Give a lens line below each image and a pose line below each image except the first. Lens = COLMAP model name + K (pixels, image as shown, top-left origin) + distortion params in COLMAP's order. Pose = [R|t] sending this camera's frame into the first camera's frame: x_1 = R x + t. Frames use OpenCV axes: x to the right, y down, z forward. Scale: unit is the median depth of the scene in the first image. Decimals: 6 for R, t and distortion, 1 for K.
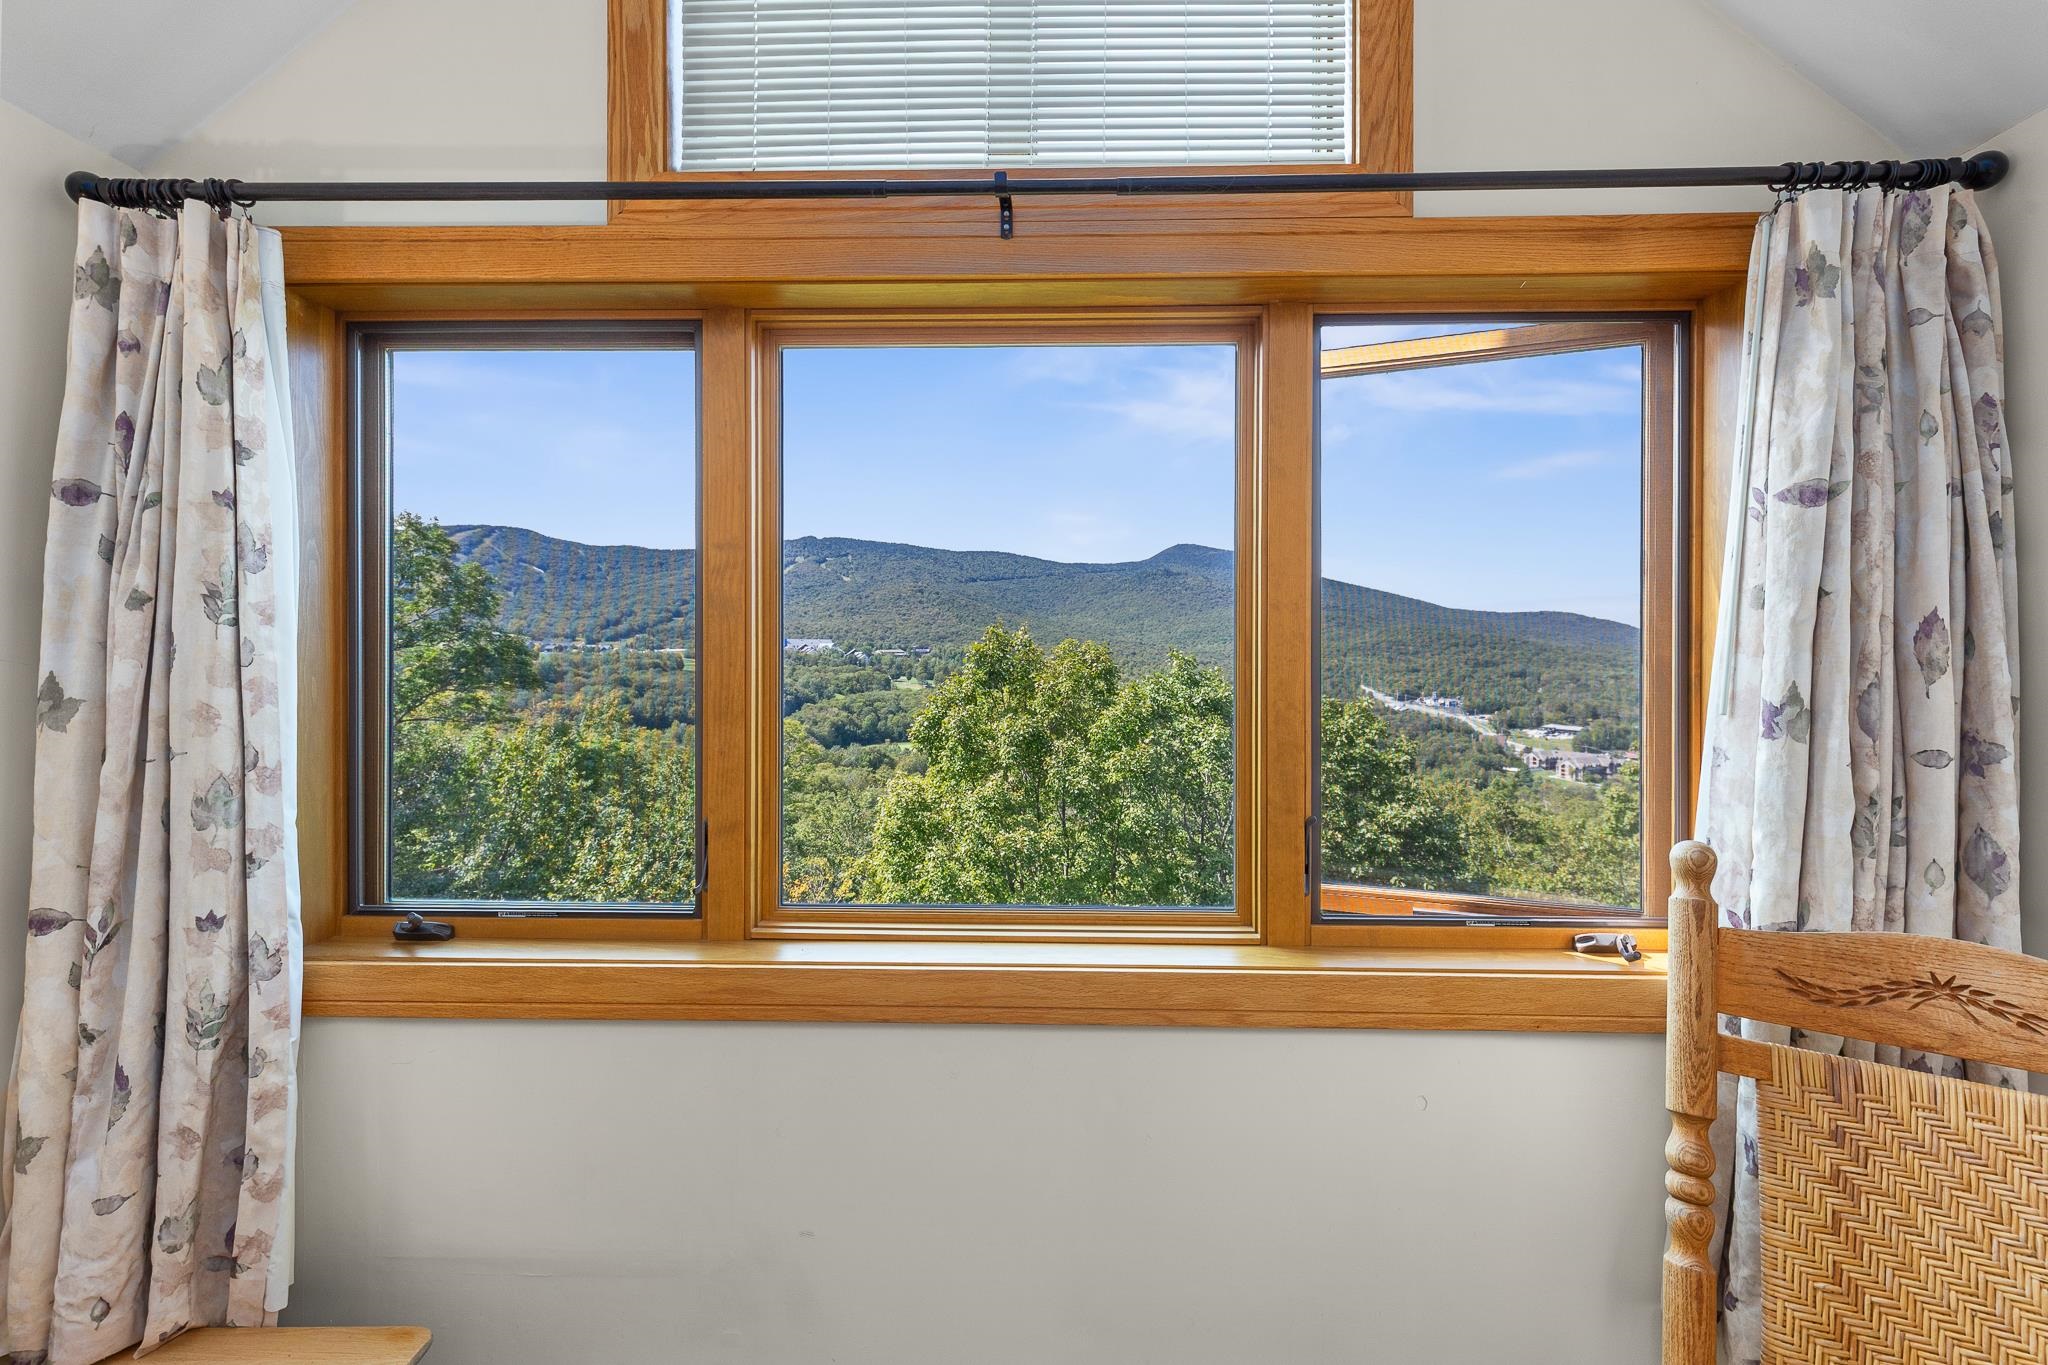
lens RADIAL K [[923.4, 0, 1030.3], [0, 923.4, 665.7], [0, 0, 1]] dist [0.001709, -0.000809]
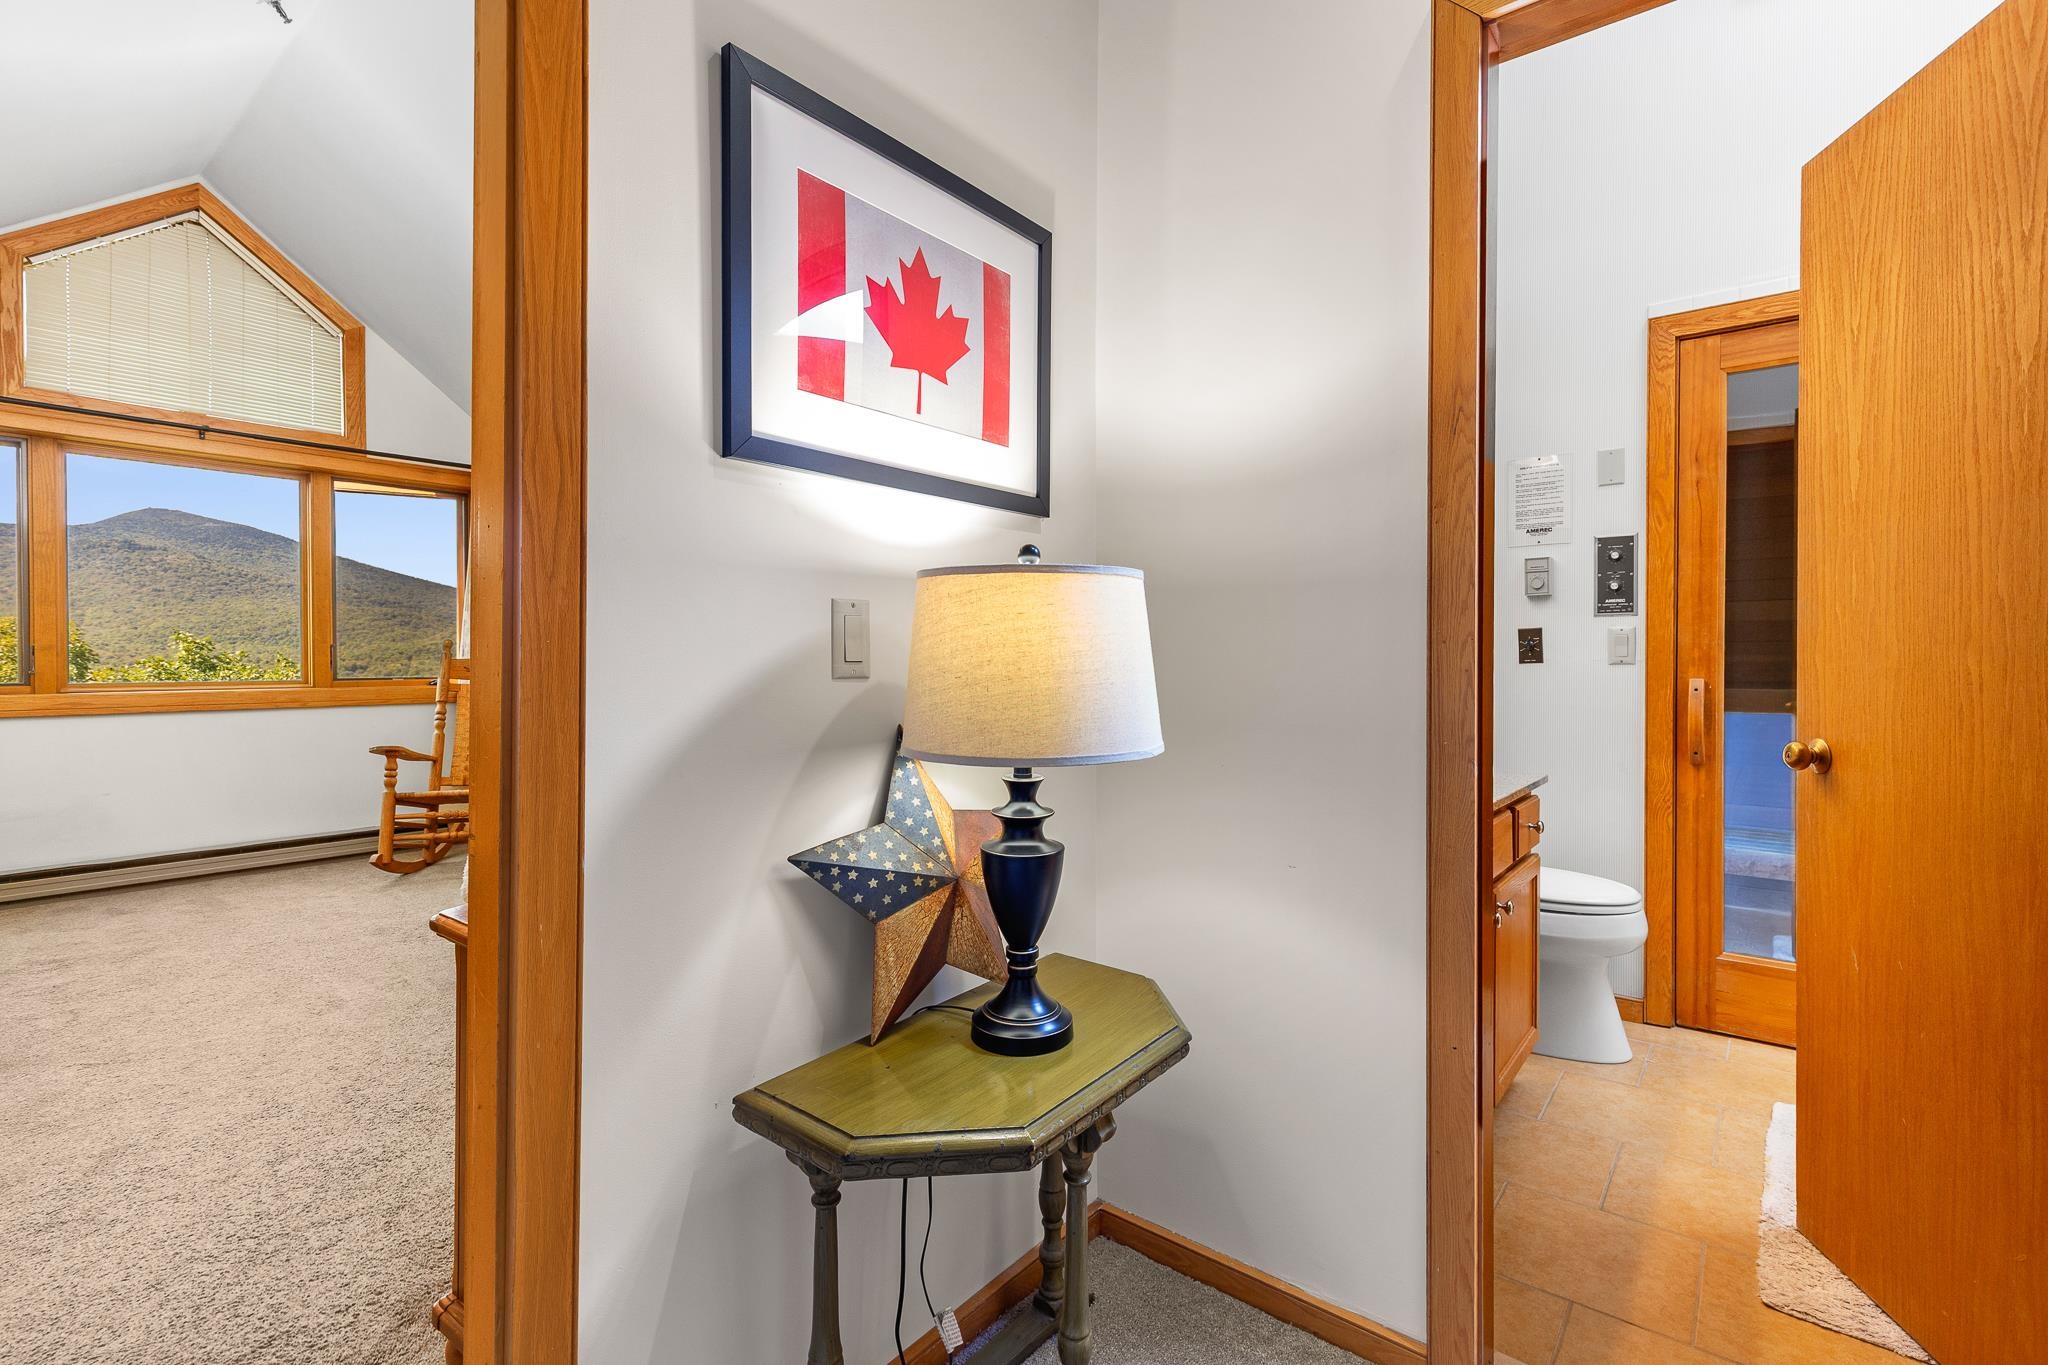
lens RADIAL K [[923.4, 0, 1030.3], [0, 923.4, 665.7], [0, 0, 1]] dist [0.001709, -0.000809]
pose [[0.604701, -0.008604, 0.796406, -0.834765], [0.011408, 0.999933, 0.002141, 0.293048], [-0.796371, 0.007790, 0.604759, -3.053543]]
